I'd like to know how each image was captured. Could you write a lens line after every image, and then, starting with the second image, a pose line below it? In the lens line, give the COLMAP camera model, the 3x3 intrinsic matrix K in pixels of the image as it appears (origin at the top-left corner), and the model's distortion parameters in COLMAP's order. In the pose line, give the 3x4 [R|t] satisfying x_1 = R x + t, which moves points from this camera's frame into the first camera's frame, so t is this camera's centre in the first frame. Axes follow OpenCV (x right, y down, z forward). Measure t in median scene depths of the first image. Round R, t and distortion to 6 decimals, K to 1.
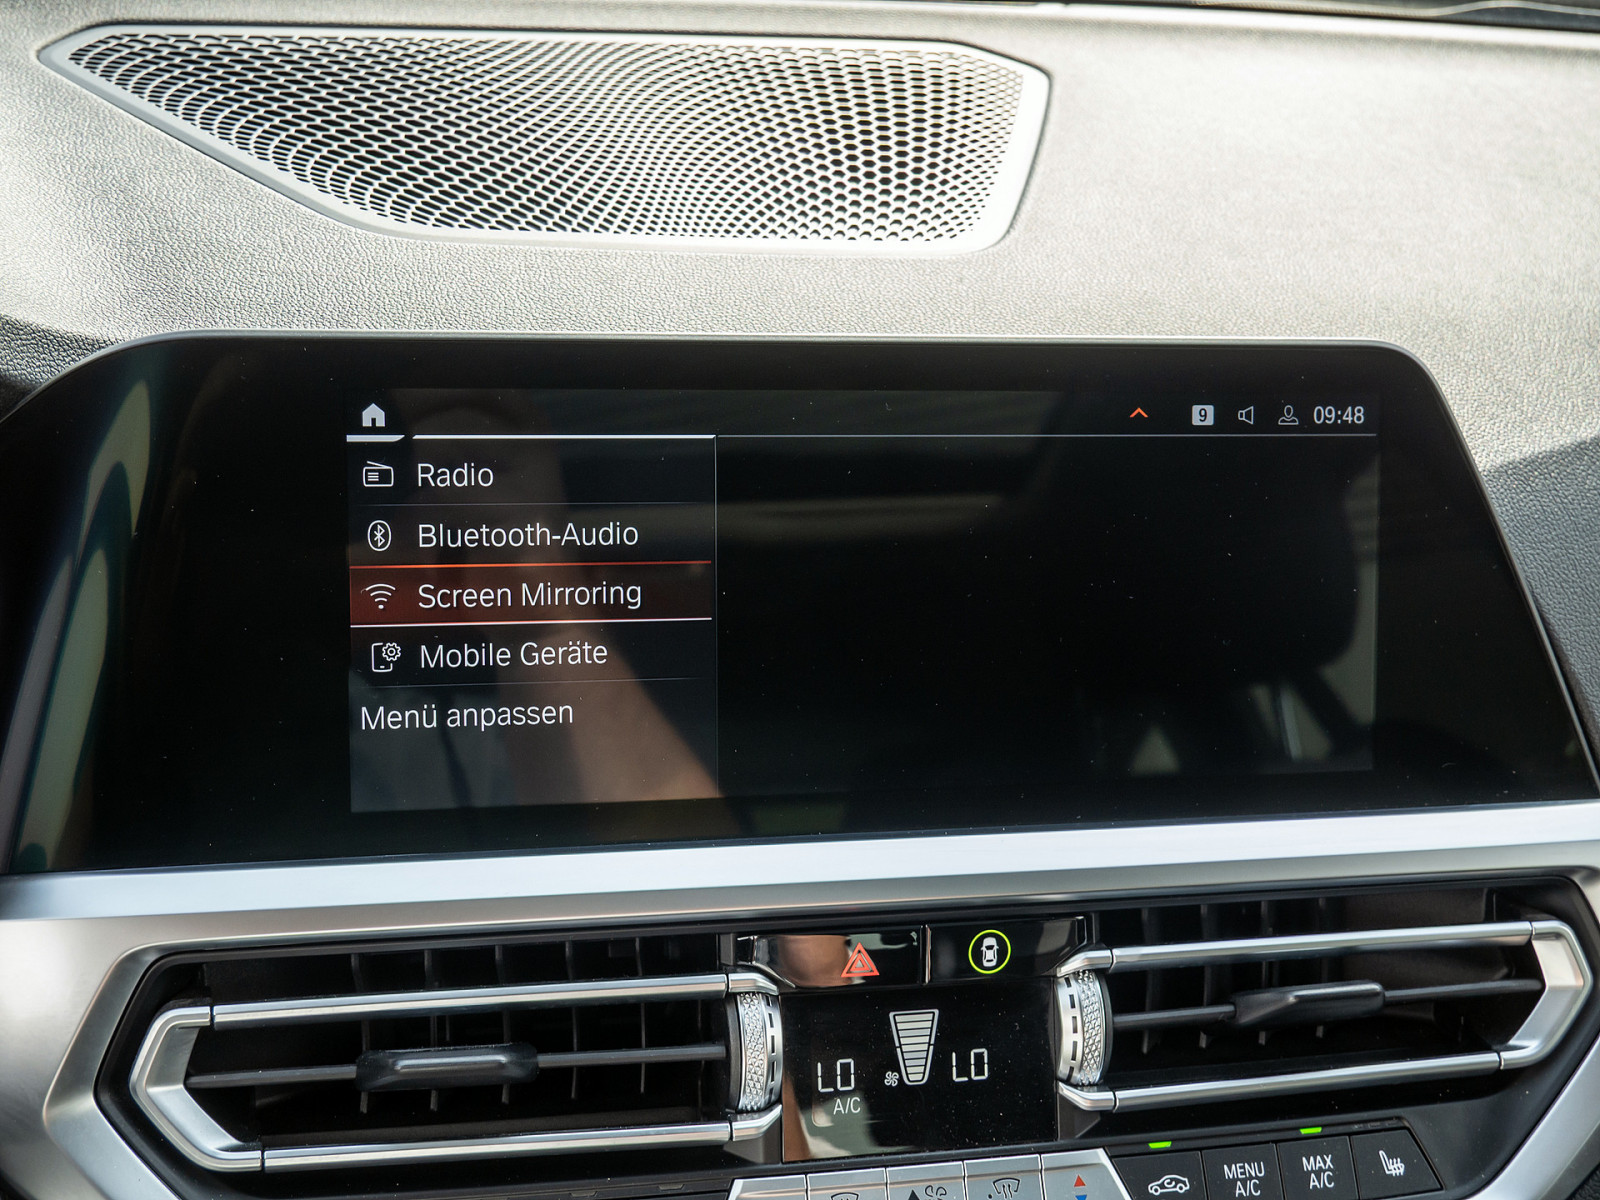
lens RADIAL K [[2088.4, 0, 802.6], [0, 2088.4, 630.8], [0, 0, 1]] dist [0.012621, 0.093424]
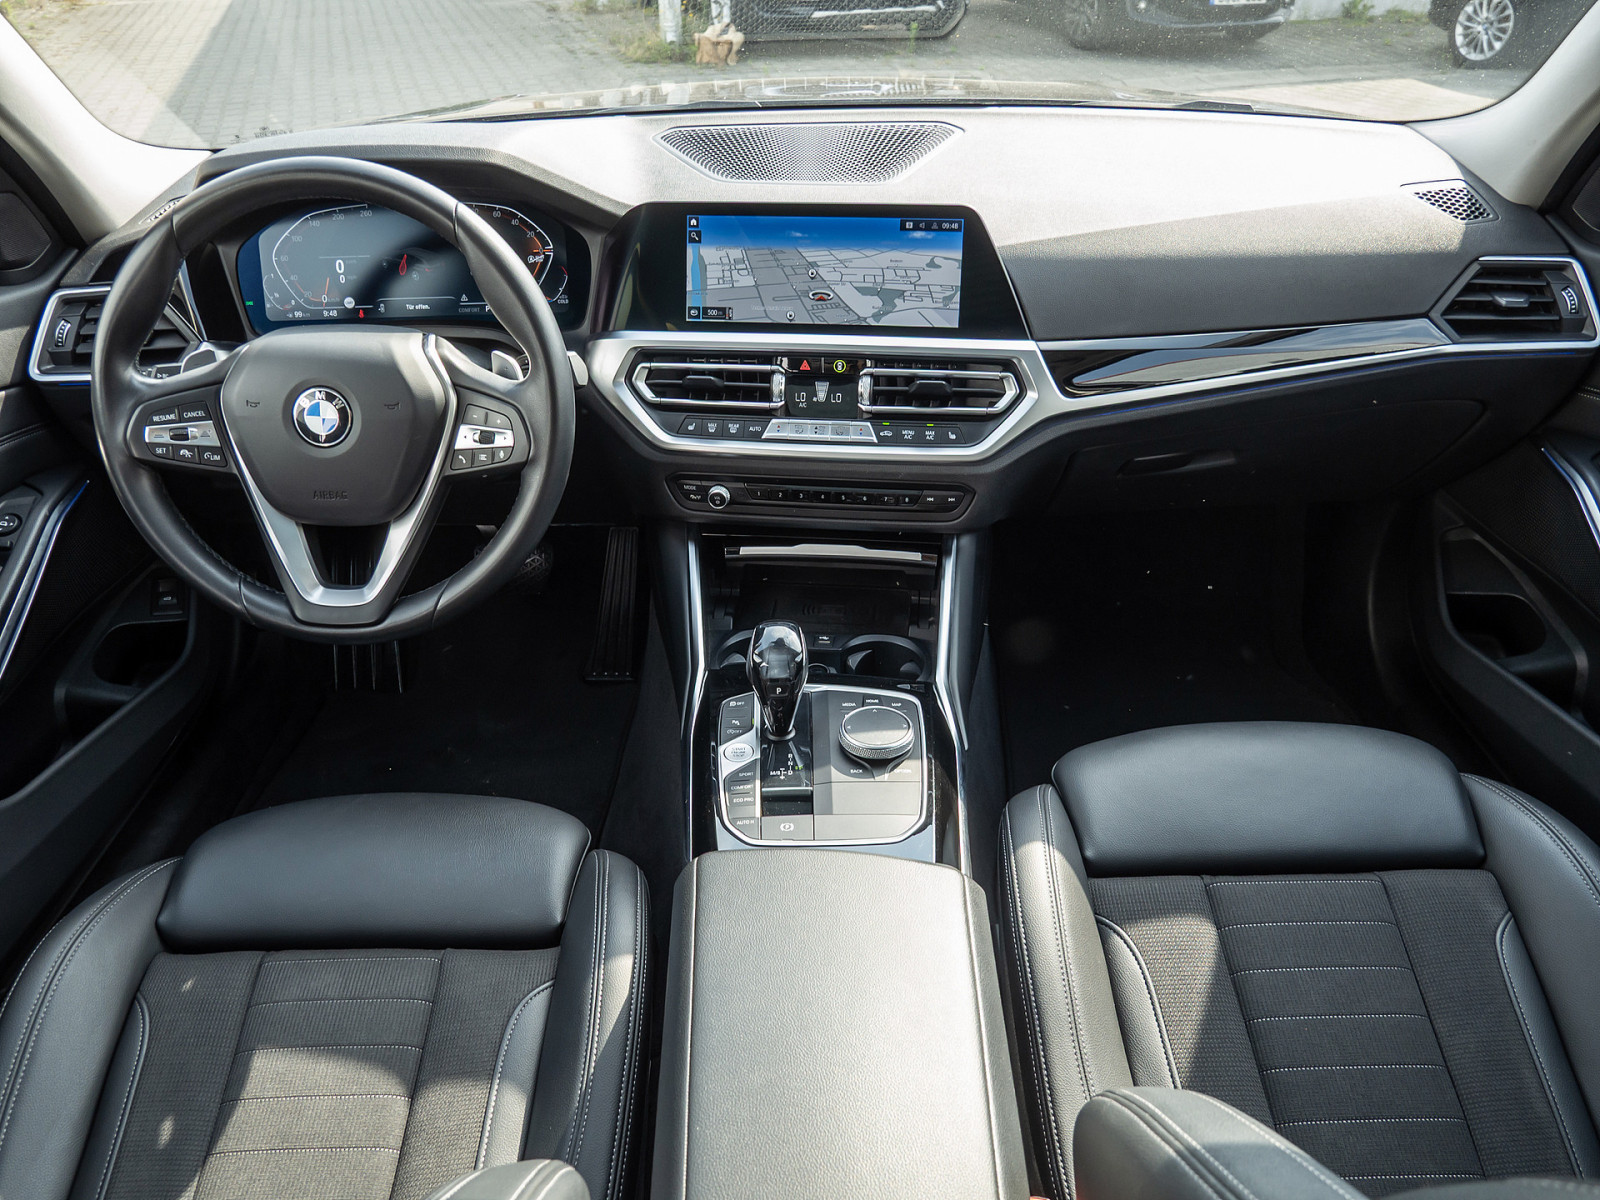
lens RADIAL K [[1164.2, 0, 800.0], [0, 1164.2, 600.0], [0, 0, 1]] dist [-0.038299, 0.000217]
pose [[0.934337, 0.099474, -0.342228, 0.689807], [-0.060031, 0.990465, 0.123999, 0.276376], [0.351300, -0.095313, 0.931399, -0.920100]]
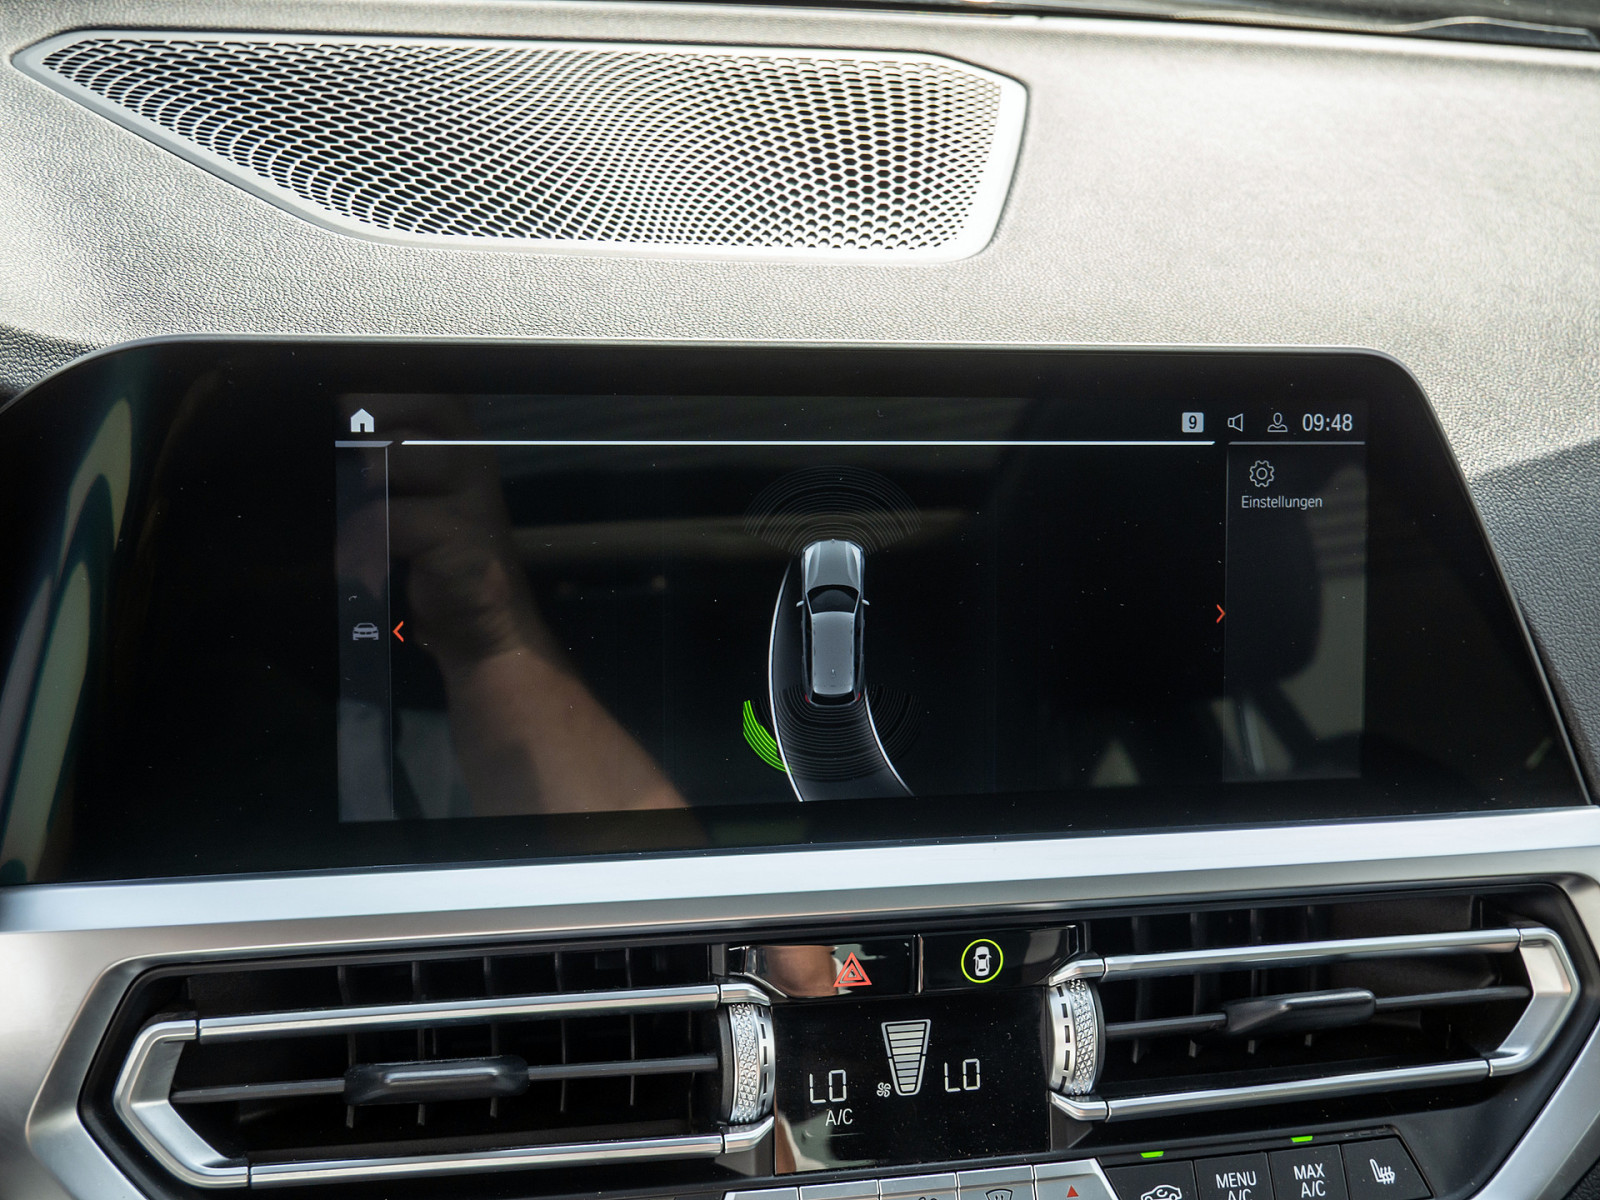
lens RADIAL K [[2088.4, 0, 802.6], [0, 2088.4, 630.8], [0, 0, 1]] dist [0.012621, 0.093424]
pose [[0.999742, -0.001568, 0.022650, -0.015702], [0.001765, 0.999961, -0.008657, 0.004247], [-0.022635, 0.008695, 0.999706, 0.005562]]
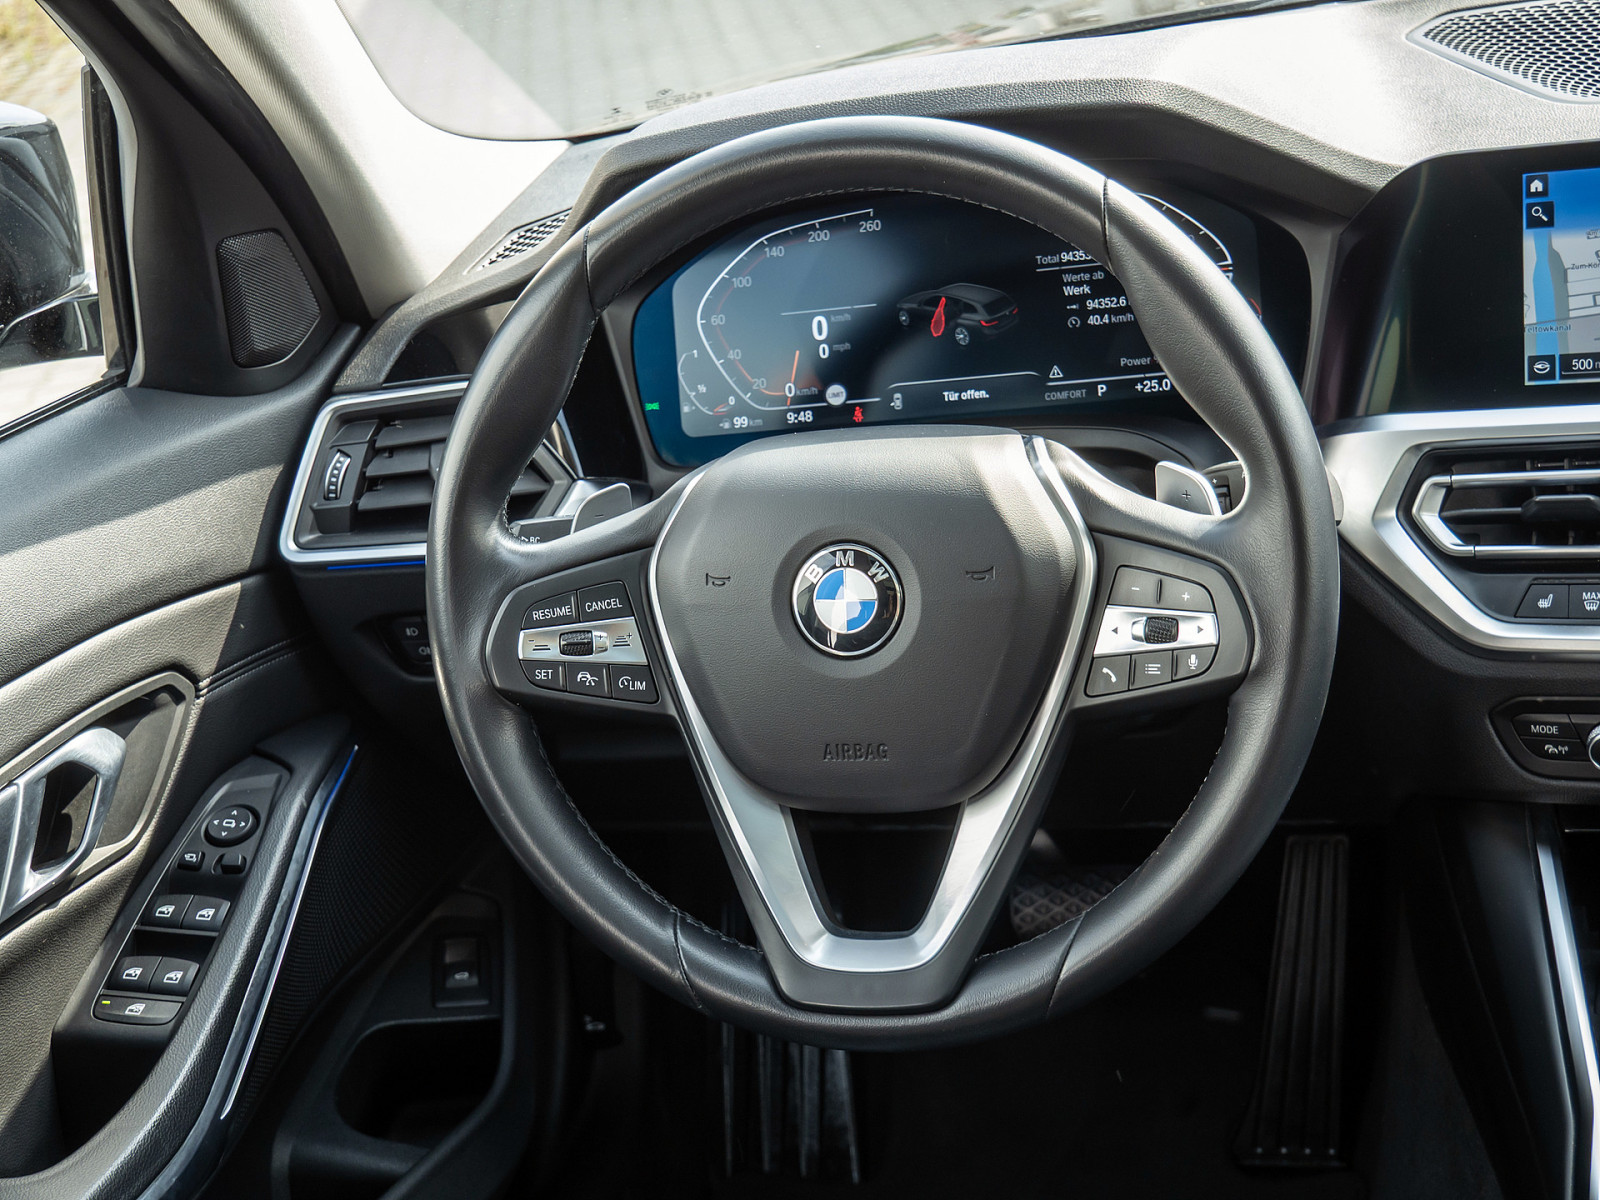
lens RADIAL K [[2445.3, 0, 800.0], [0, 2445.3, 600.0], [0, 0, 1]] dist [0.036373, 0.091593]
pose [[0.799318, 0.001496, -0.600906, 0.529906], [-0.029538, 0.998886, -0.036805, 0.328230], [0.600182, 0.047168, 0.798472, -1.057852]]
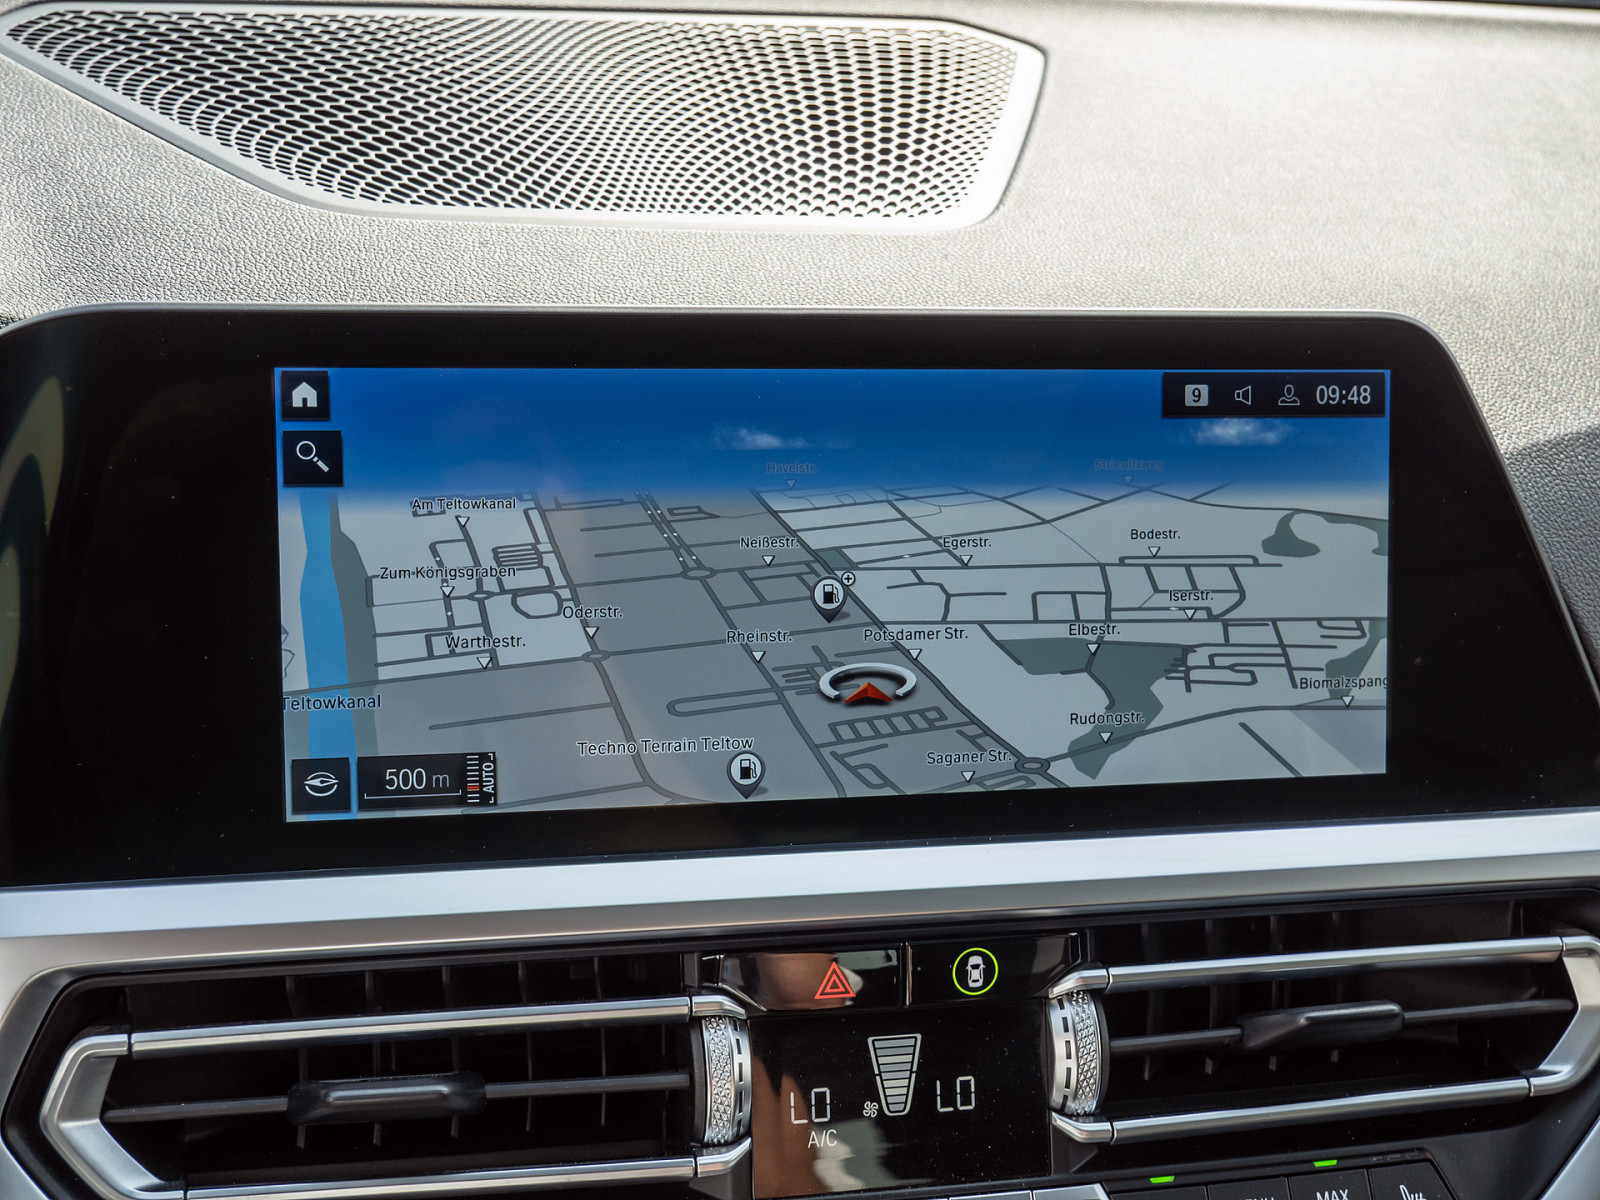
lens RADIAL K [[2088.4, 0, 802.6], [0, 2088.4, 630.8], [0, 0, 1]] dist [0.012621, 0.093424]
pose [[0.999924, -0.005959, -0.010830, 0.020525], [0.005828, 0.999909, -0.012143, 0.011558], [0.010901, 0.012079, 0.999868, 0.060723]]
